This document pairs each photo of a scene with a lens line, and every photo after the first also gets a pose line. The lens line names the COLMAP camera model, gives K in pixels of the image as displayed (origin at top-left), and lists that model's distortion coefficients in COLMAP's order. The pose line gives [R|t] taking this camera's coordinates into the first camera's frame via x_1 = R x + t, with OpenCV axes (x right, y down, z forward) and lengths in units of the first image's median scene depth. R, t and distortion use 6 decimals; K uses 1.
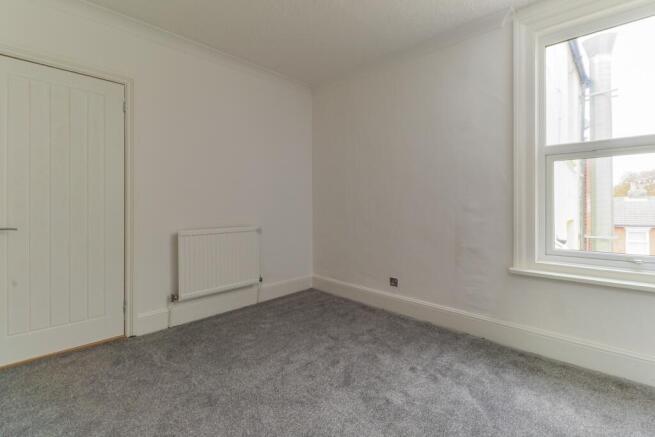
lens RADIAL K [[300.9, 0, 328.1], [0, 300.9, 214.6], [0, 0, 1]] dist [0.001847, -0.000994]
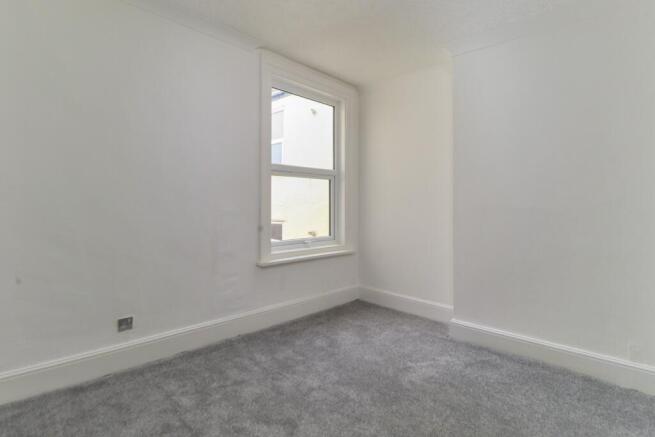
lens RADIAL K [[350.1, 0, 326.1], [0, 350.1, 213.2], [0, 0, 1]] dist [0.004144, 0.000534]
pose [[-0.032789, -0.004524, 0.999452, -0.695929], [0.031919, 0.999475, 0.005571, -0.010816], [-0.998952, 0.032085, -0.032627, 0.715662]]
